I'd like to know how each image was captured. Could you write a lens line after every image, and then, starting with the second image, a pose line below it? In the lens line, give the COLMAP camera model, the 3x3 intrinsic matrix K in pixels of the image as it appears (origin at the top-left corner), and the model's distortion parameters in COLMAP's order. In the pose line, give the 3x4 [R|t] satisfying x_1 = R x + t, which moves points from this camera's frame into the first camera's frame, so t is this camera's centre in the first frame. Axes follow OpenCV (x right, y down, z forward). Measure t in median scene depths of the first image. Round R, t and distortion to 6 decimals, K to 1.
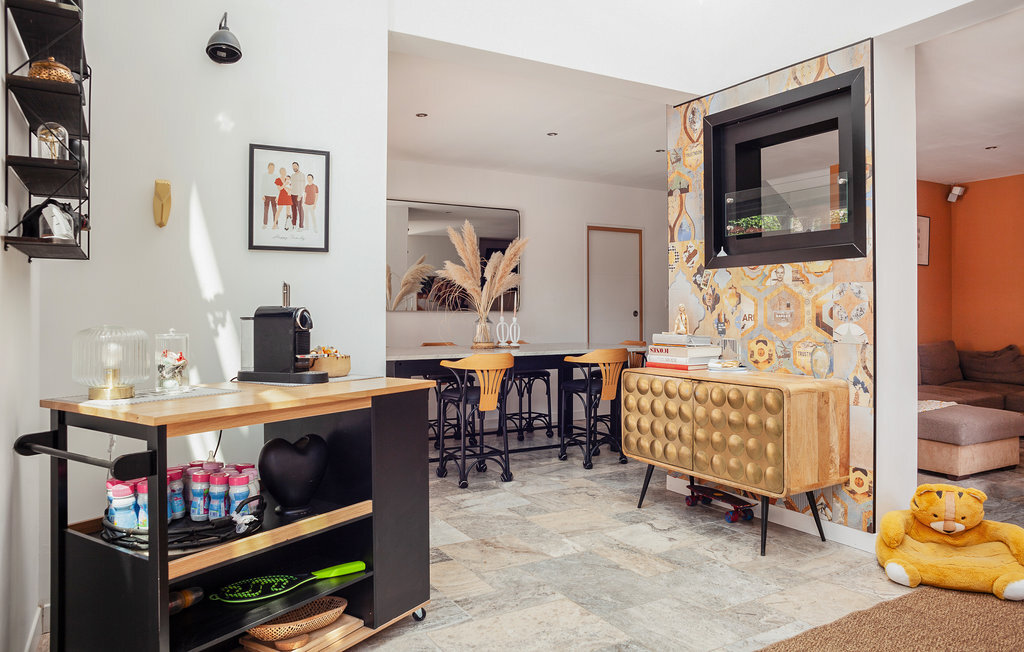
lens RADIAL K [[708.9, 0, 513.3], [0, 708.9, 309.4], [0, 0, 1]] dist [-0.079051, 0.070725]
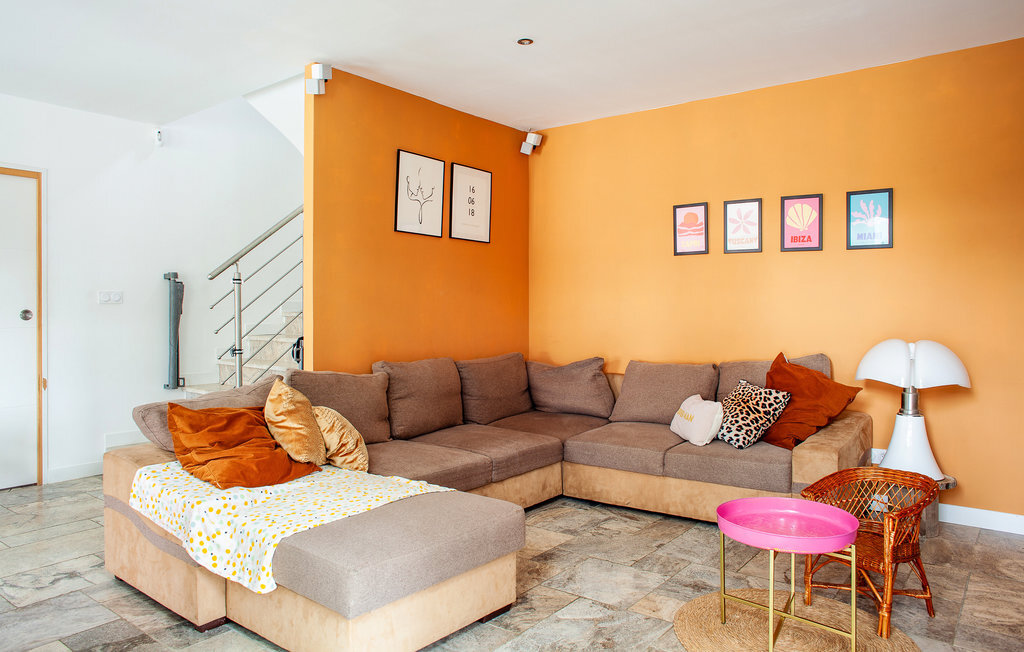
lens RADIAL K [[708.9, 0, 511.9], [0, 708.9, 318.7], [0, 0, 1]] dist [-0.079051, 0.070725]
pose [[0.928445, -0.005806, 0.371424, 0.760264], [0.001463, 0.999927, 0.011974, 0.006485], [-0.371467, -0.010574, 0.928386, 0.734430]]
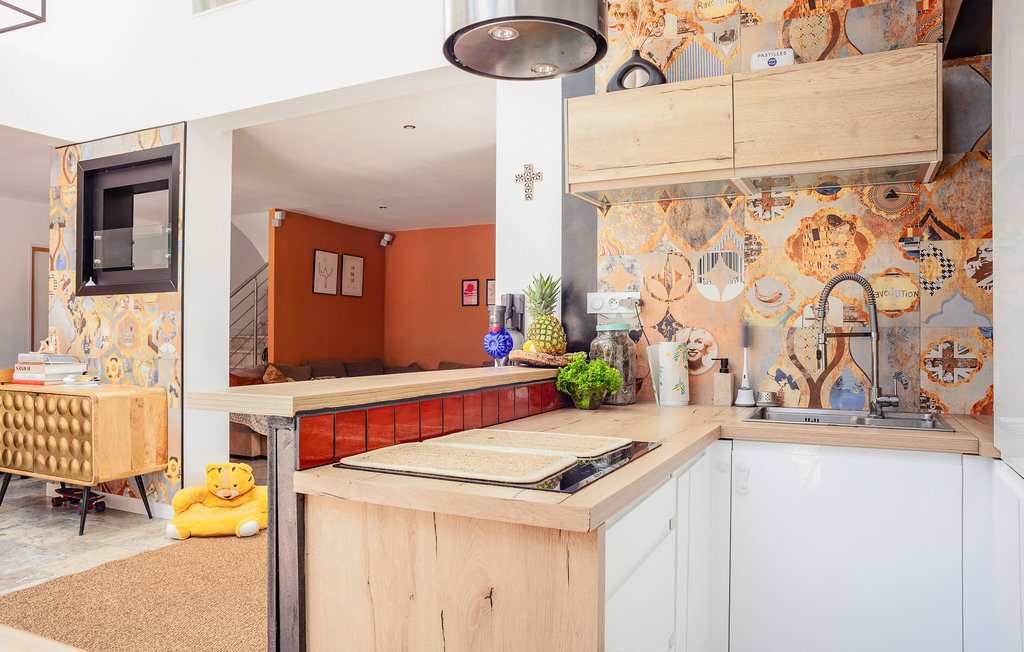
lens RADIAL K [[708.9, 0, 517.6], [0, 708.9, 328.8], [0, 0, 1]] dist [-0.079051, 0.070725]
pose [[0.836124, 0.006803, 0.548498, 0.306891], [-0.004170, 0.999973, -0.006046, -0.001168], [-0.548524, 0.002768, 0.836130, -0.393127]]
